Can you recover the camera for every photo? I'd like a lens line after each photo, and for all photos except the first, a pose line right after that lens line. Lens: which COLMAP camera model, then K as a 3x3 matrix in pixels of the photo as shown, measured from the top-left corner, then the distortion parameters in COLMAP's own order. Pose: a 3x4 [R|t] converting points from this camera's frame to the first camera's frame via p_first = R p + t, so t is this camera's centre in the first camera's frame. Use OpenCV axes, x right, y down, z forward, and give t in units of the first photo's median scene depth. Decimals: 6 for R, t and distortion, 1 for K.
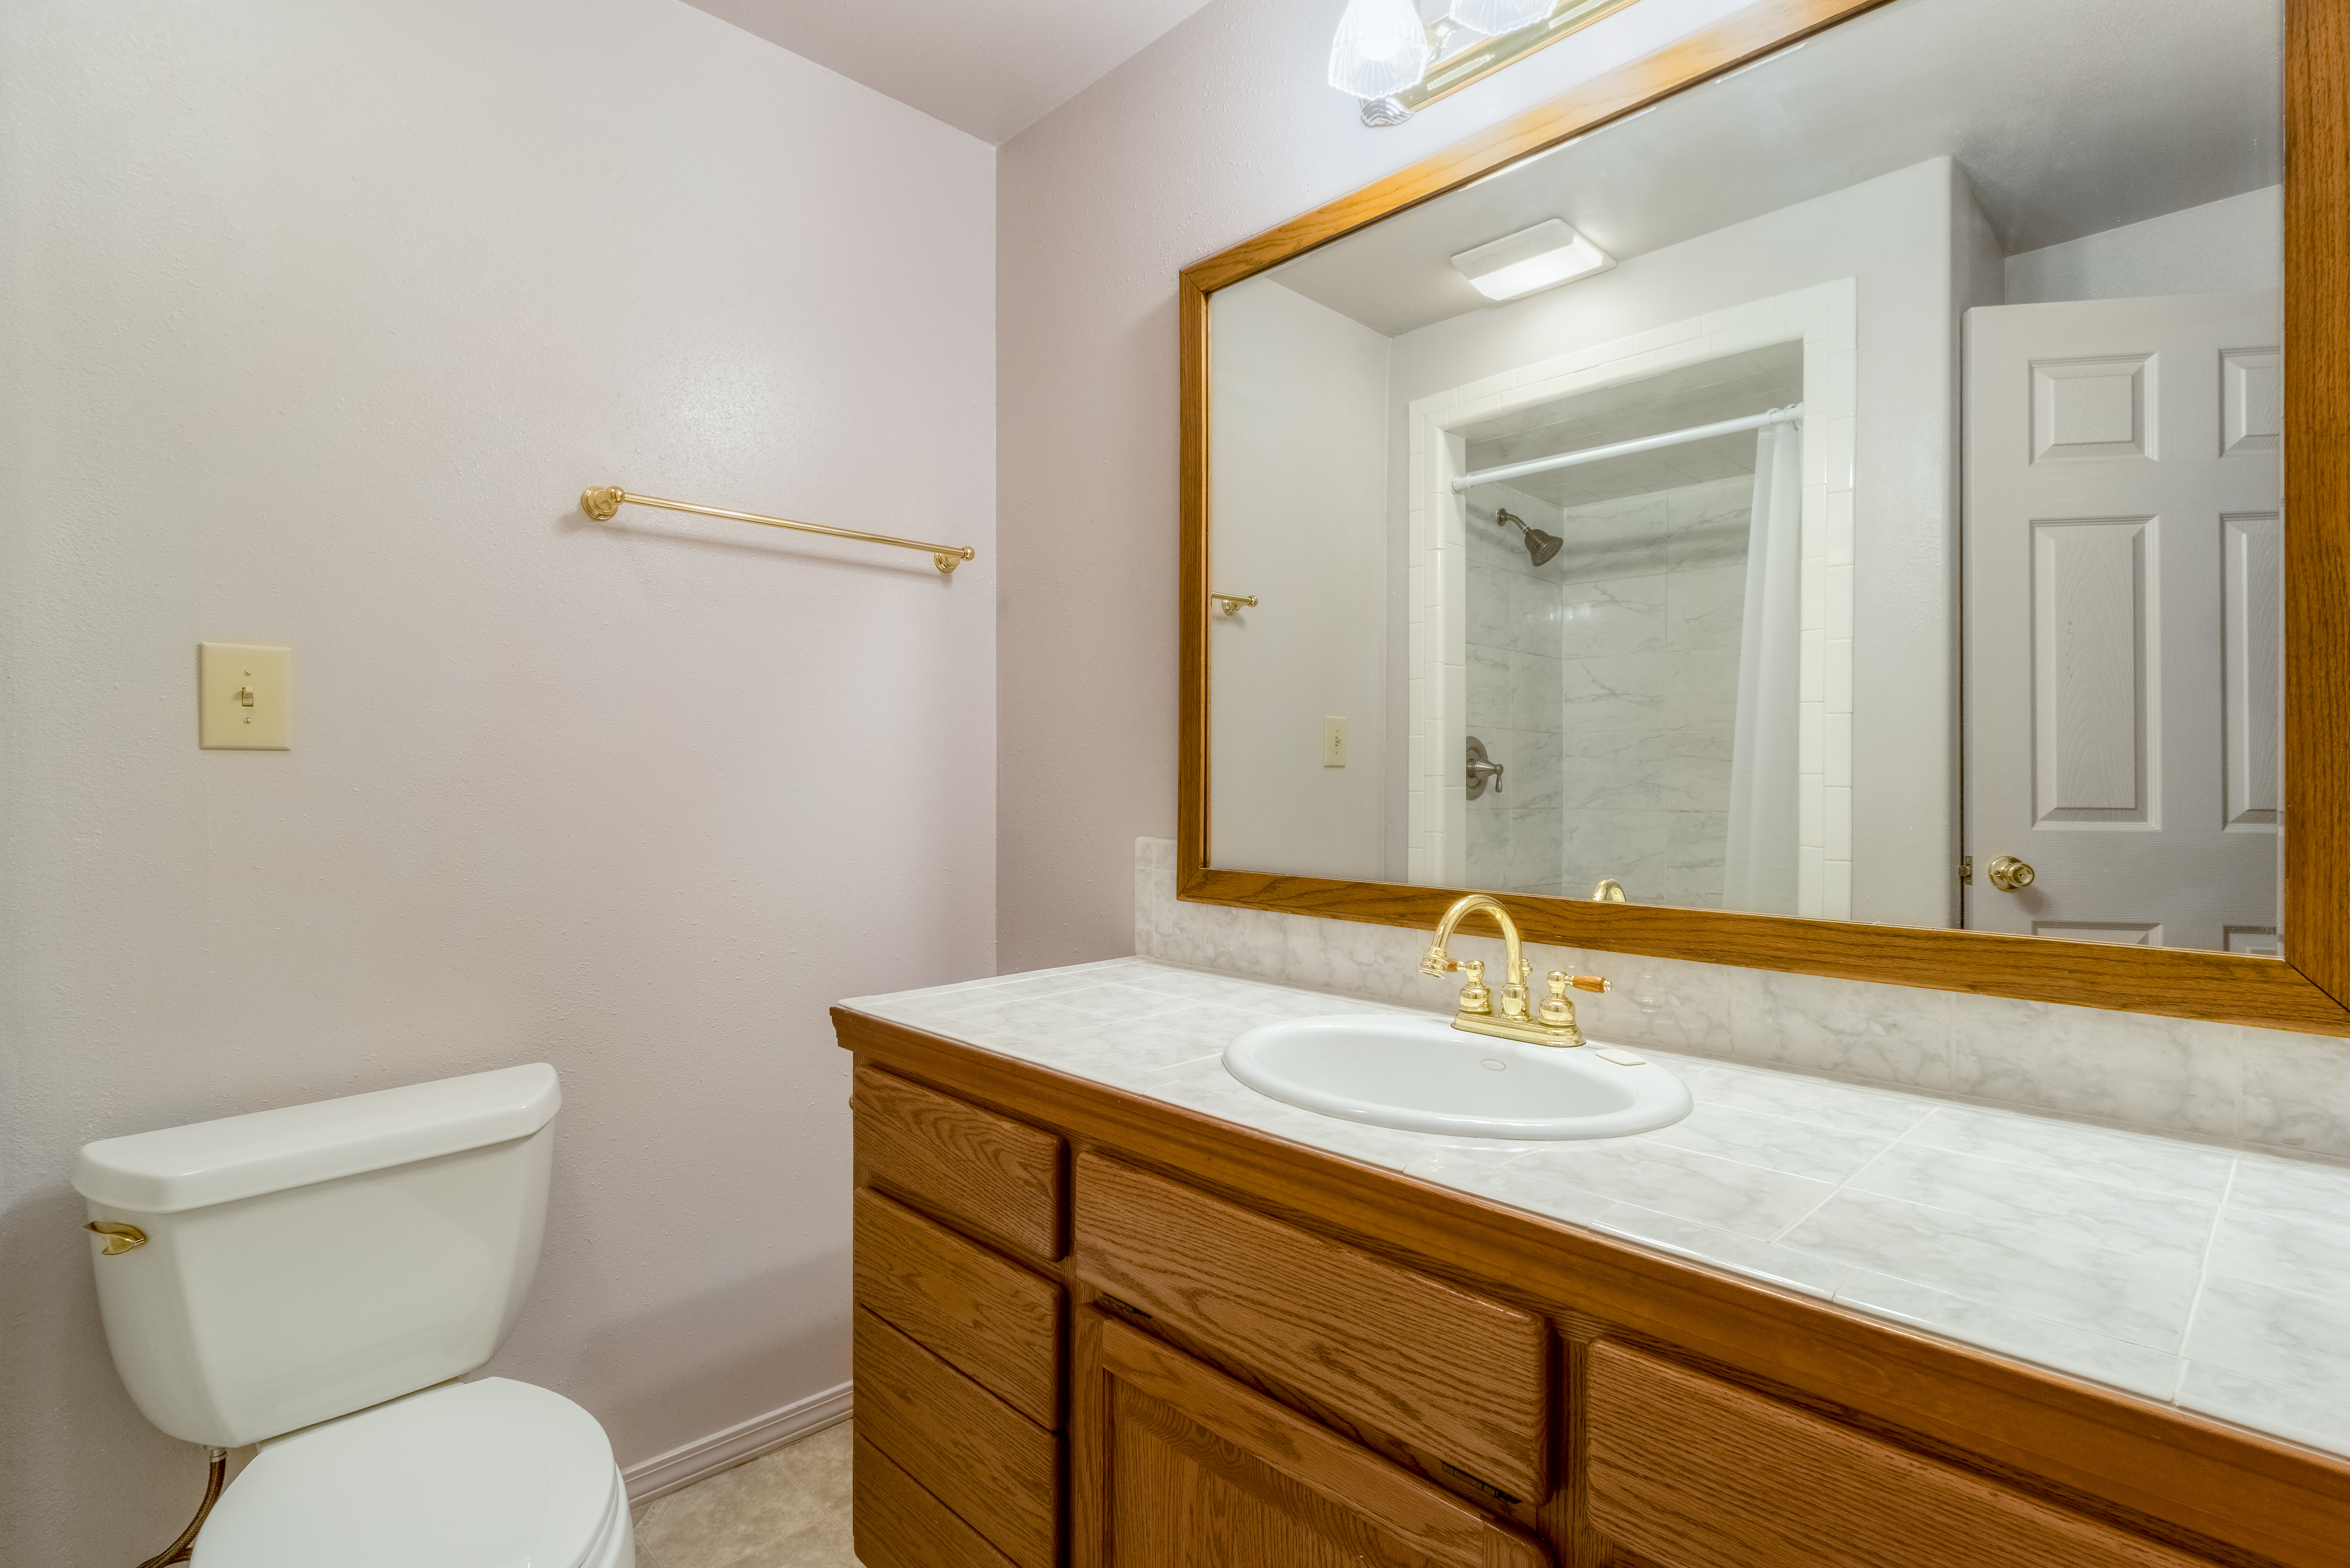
lens RADIAL K [[1113.6, 0, 1175.6], [0, 1113.6, 779.2], [0, 0, 1]] dist [0.003489, -0.000446]
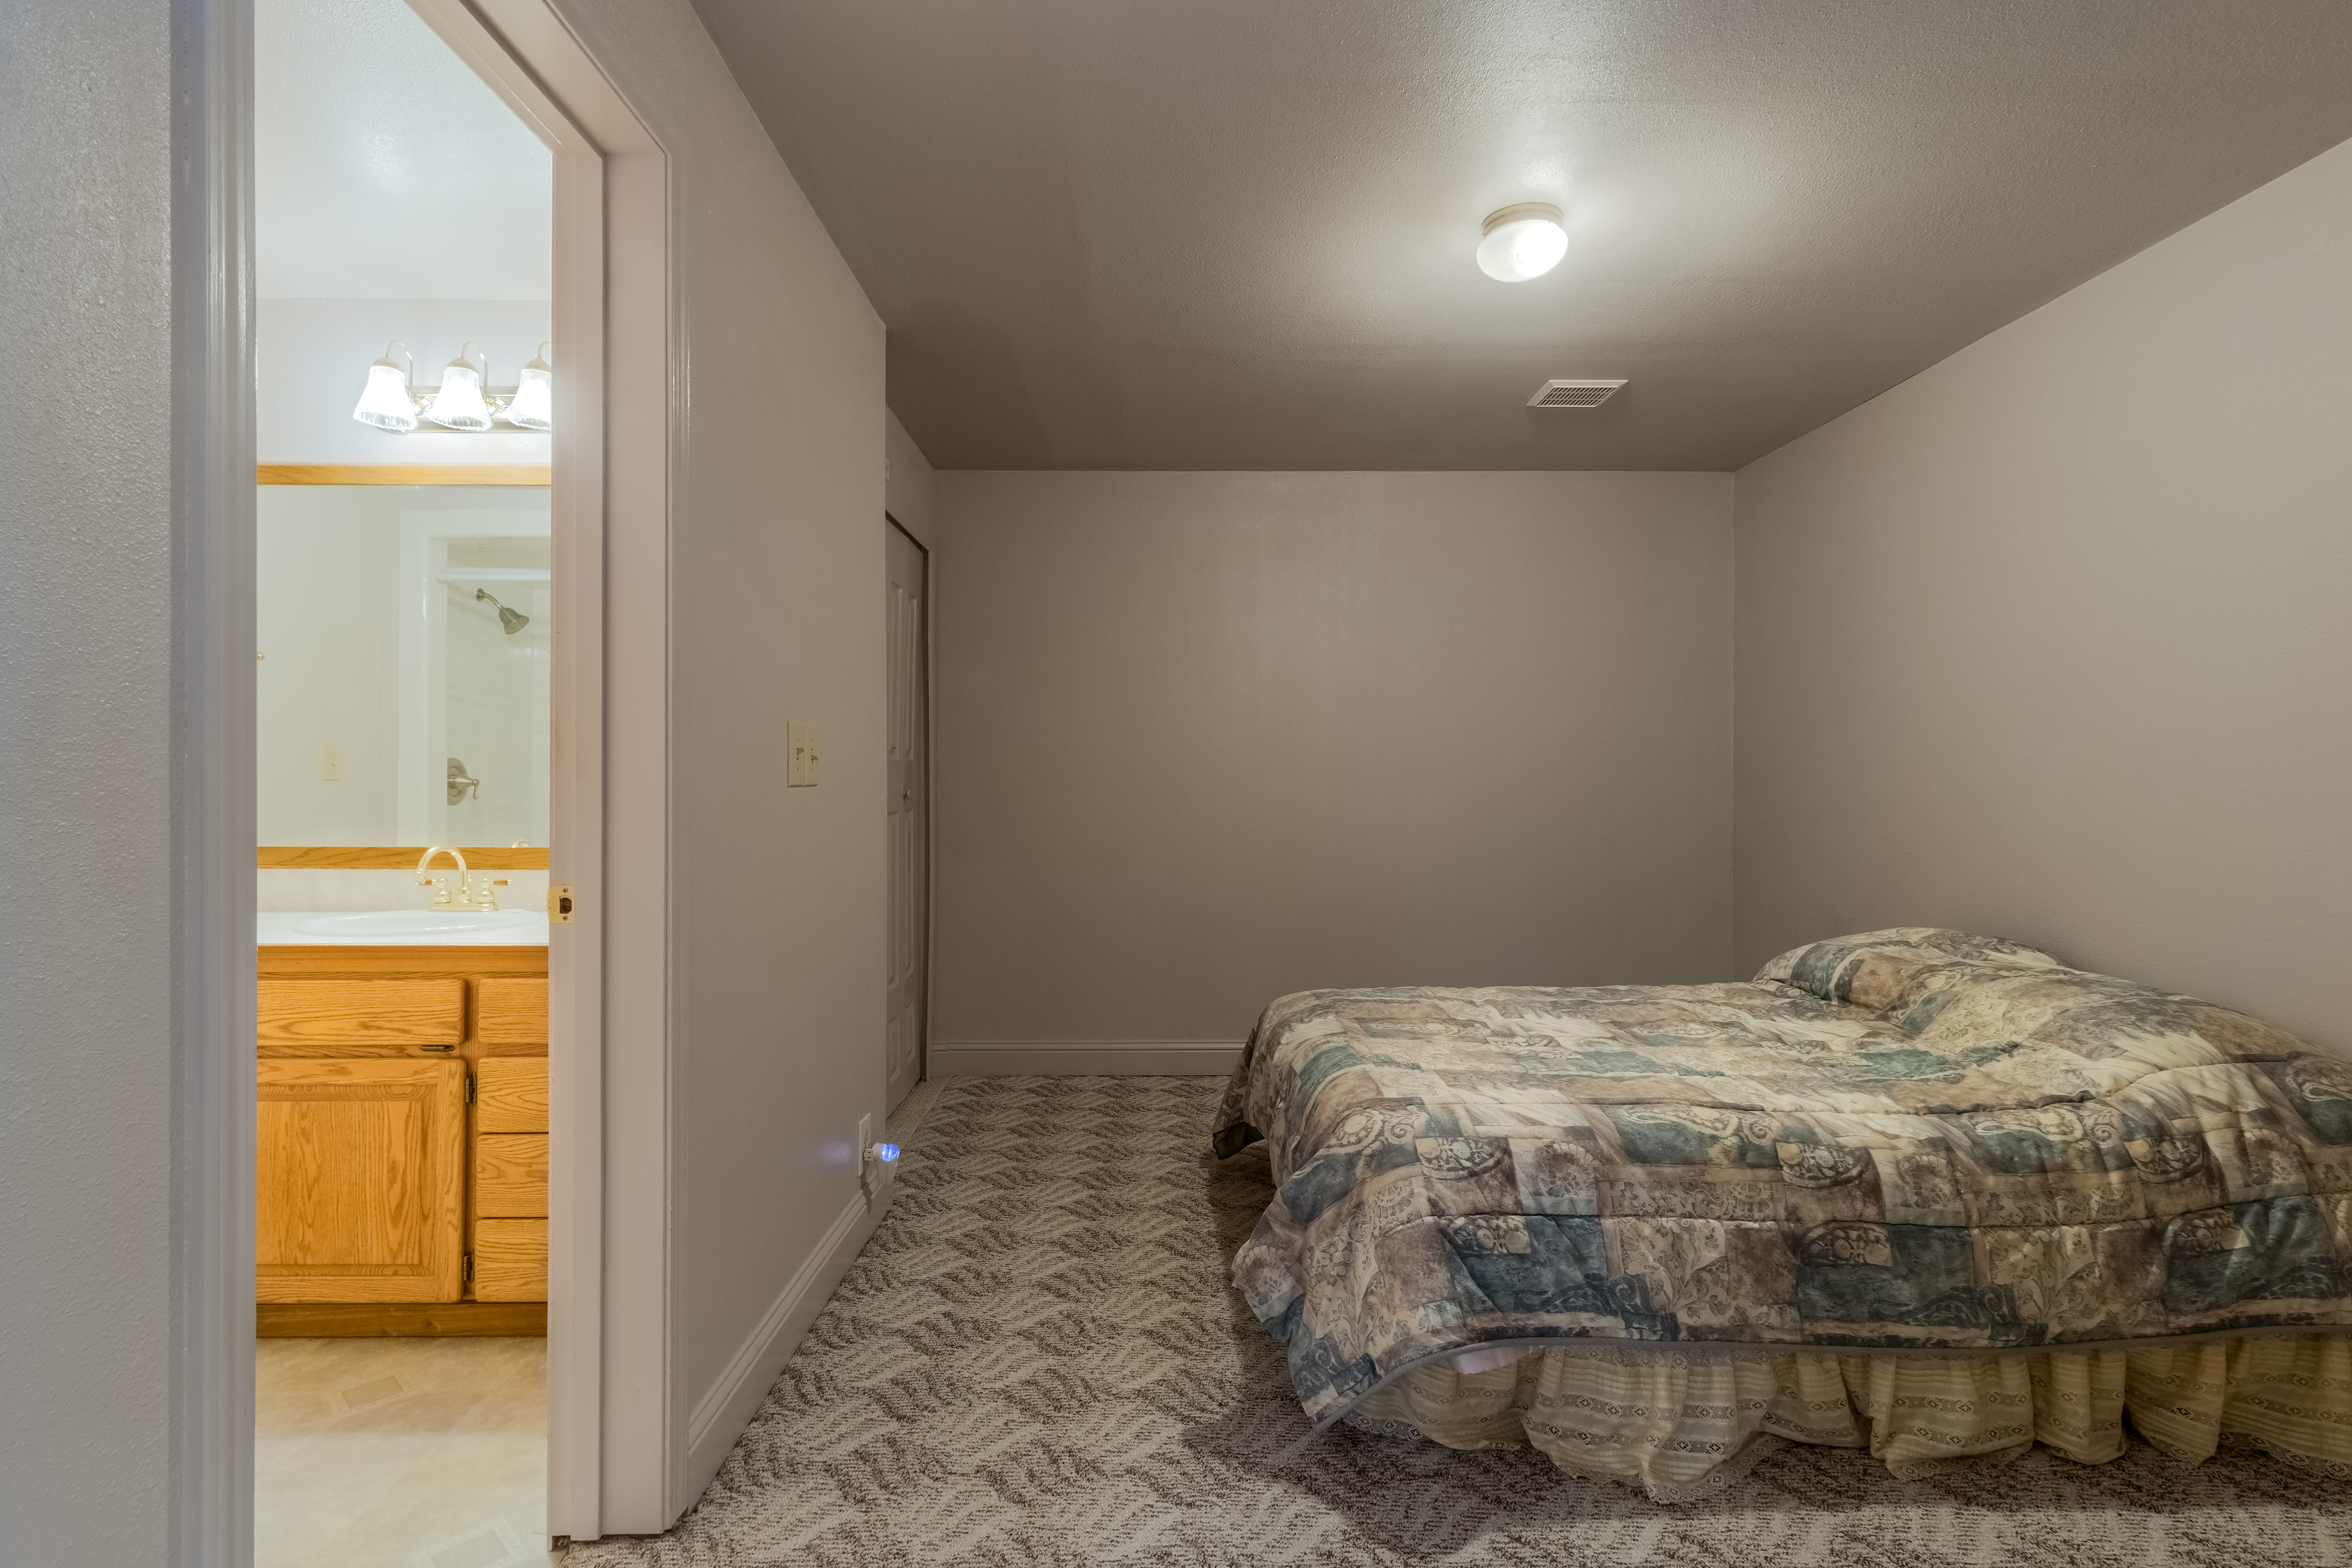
lens RADIAL K [[1114.3, 0, 1176.6], [0, 1114.3, 779.1], [0, 0, 1]] dist [0.003489, -0.000446]
pose [[0.679620, 0.005148, 0.733547, -0.336189], [0.000828, 0.999969, -0.007785, -0.003614], [-0.733564, 0.005898, 0.679595, -1.456345]]
